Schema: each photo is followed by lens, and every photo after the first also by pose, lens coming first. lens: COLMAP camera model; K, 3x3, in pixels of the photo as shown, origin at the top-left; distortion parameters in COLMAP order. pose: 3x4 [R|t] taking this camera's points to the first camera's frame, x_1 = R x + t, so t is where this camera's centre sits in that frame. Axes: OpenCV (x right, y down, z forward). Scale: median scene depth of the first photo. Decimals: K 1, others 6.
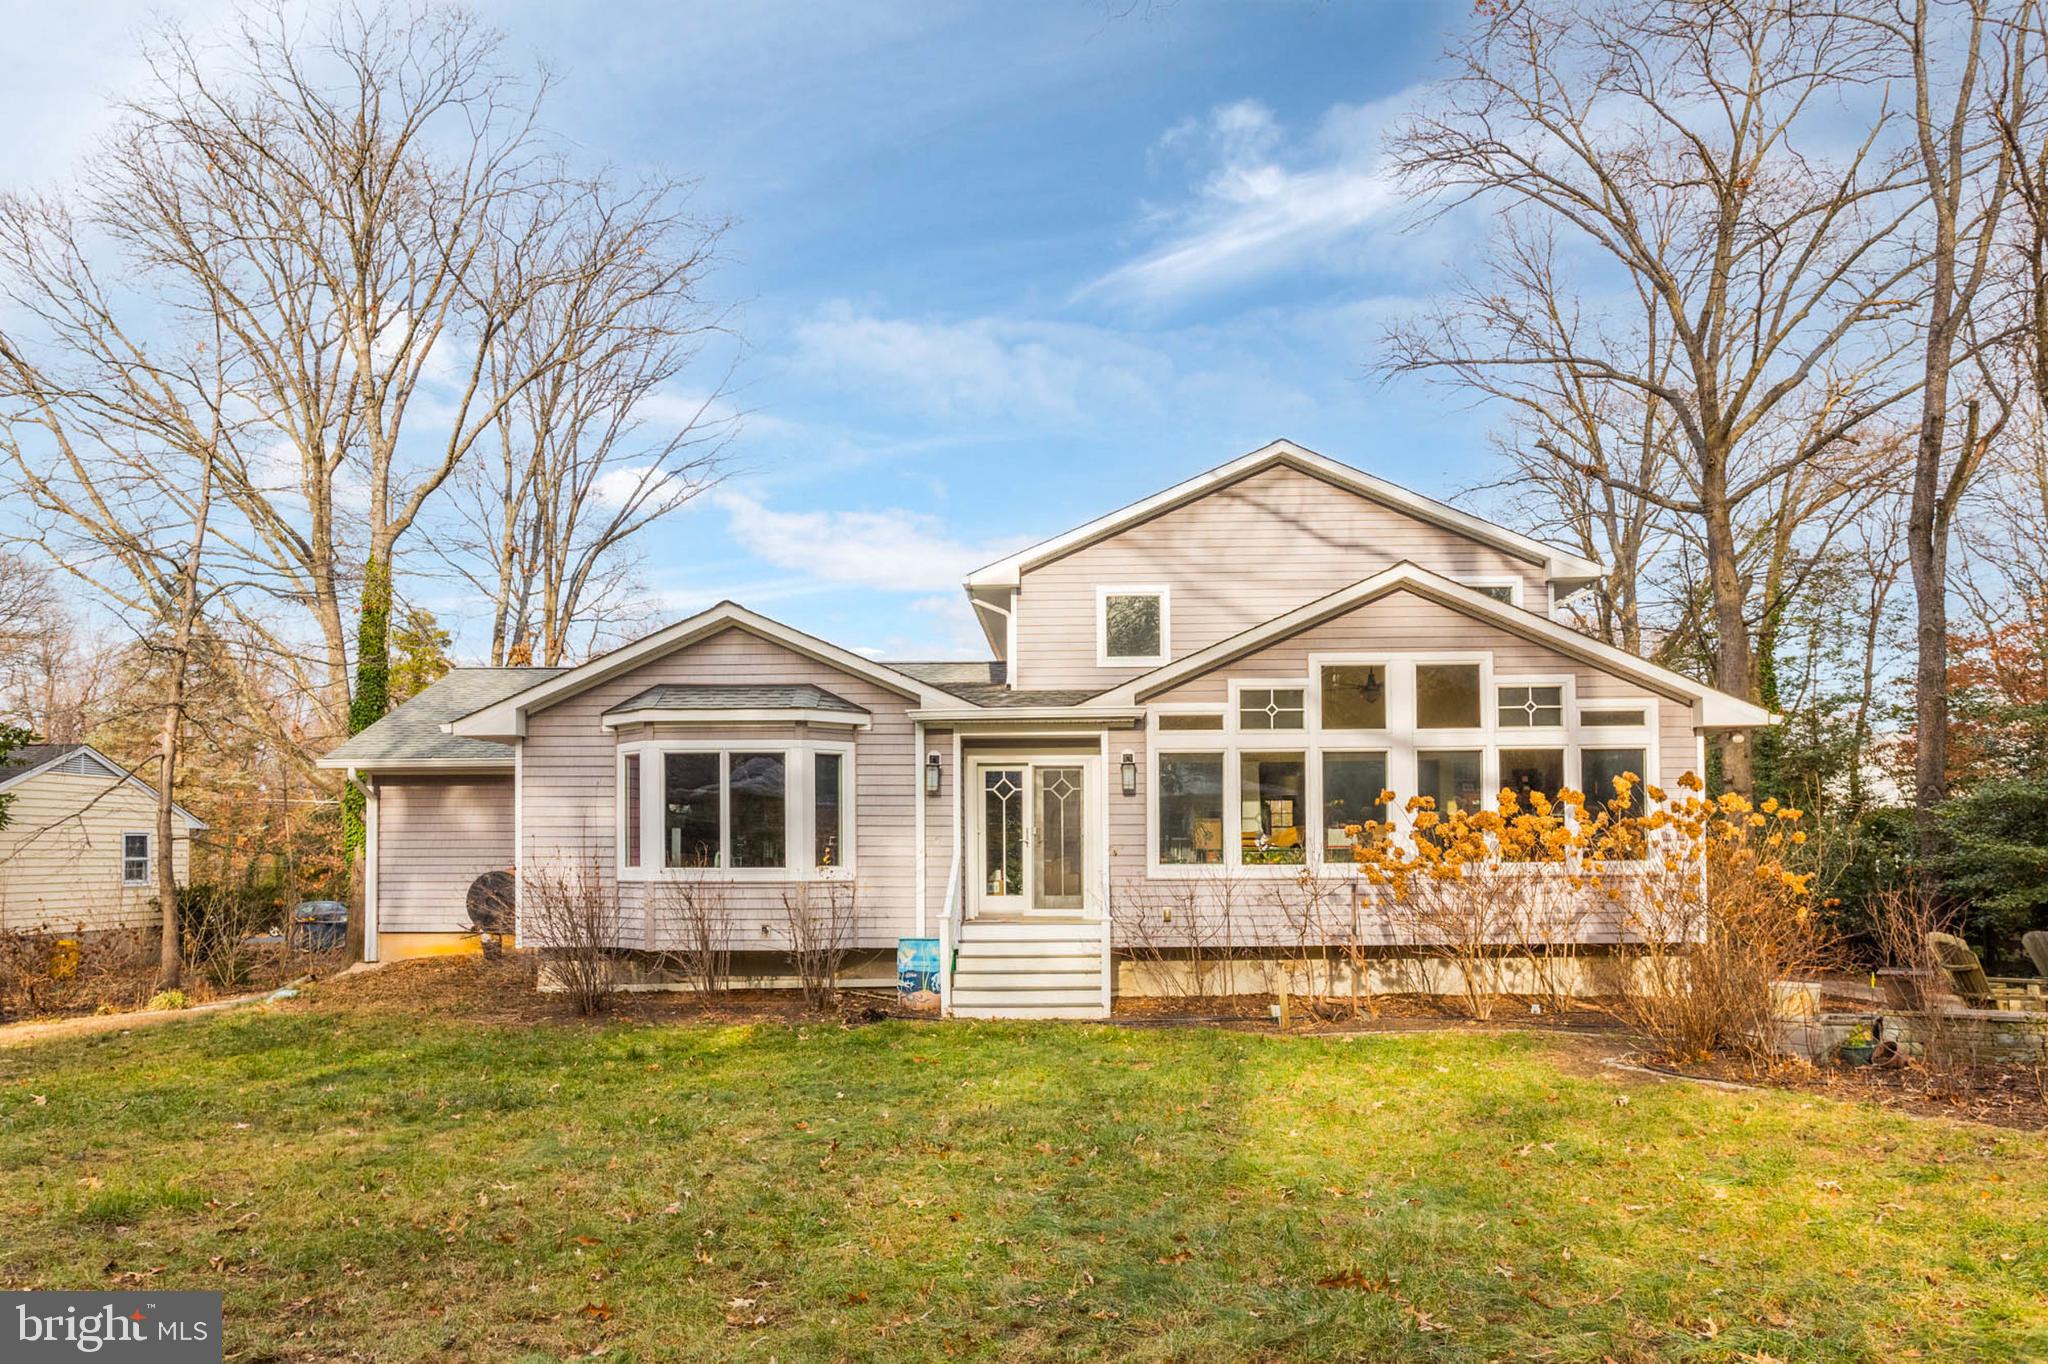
lens RADIAL K [[1433.5, 0, 1056.3], [0, 1433.5, 819.5], [0, 0, 1]] dist [-0.005274, 0.002030]
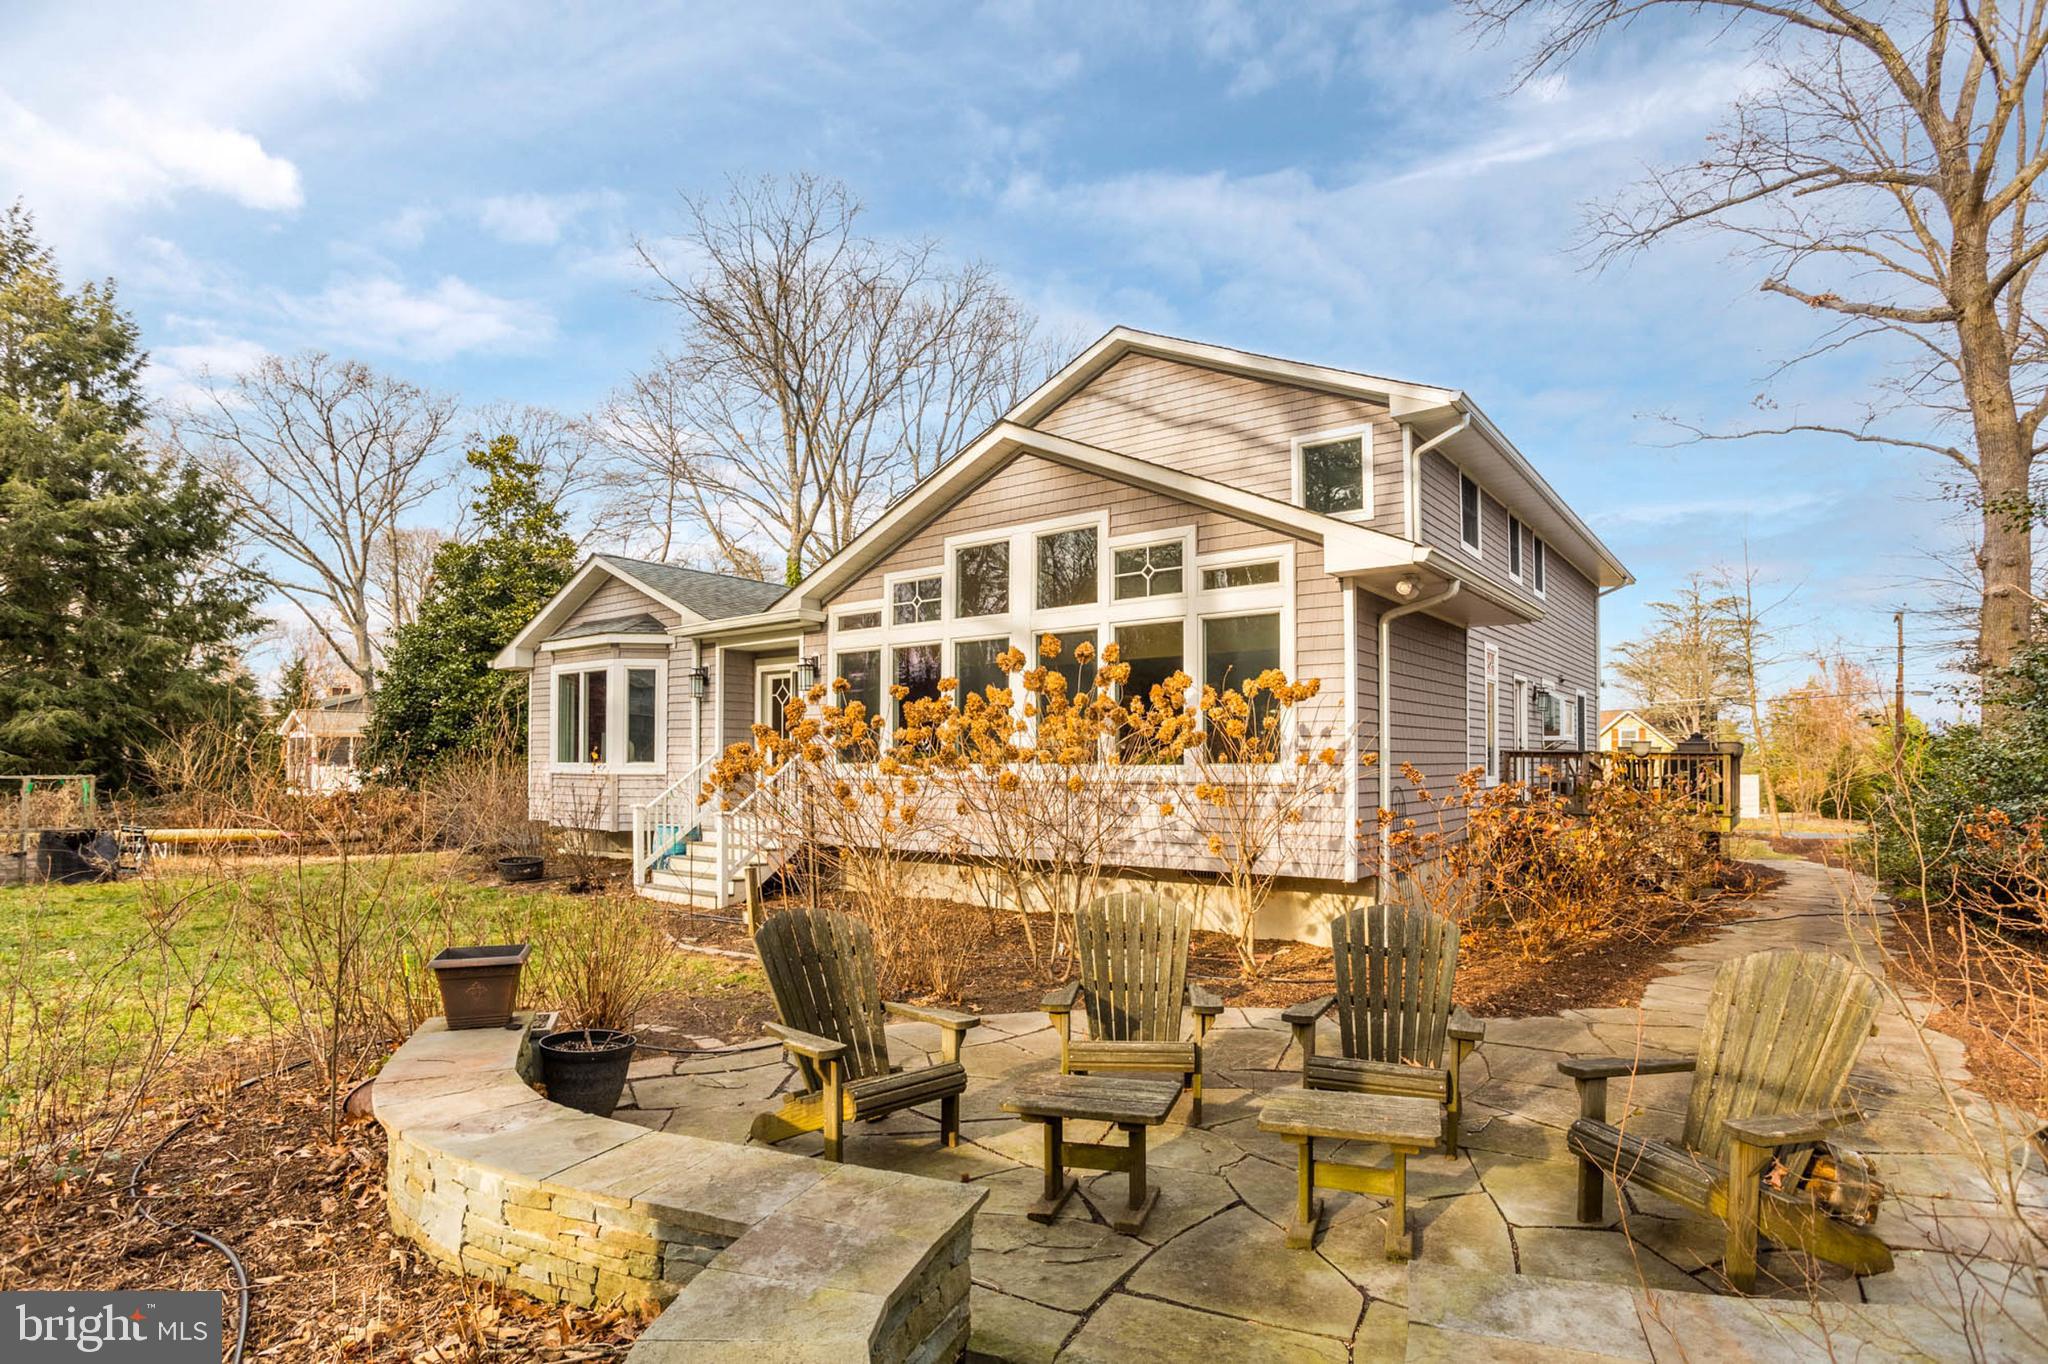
lens RADIAL K [[1006.6, 0, 1016.7], [0, 1006.6, 735.6], [0, 0, 1]] dist [-0.017452, 0.001012]
pose [[0.830837, -0.006900, -0.556474, 0.573454], [0.007991, 0.999968, -0.000467, 0.012532], [0.556459, -0.004059, 0.830865, 0.482430]]
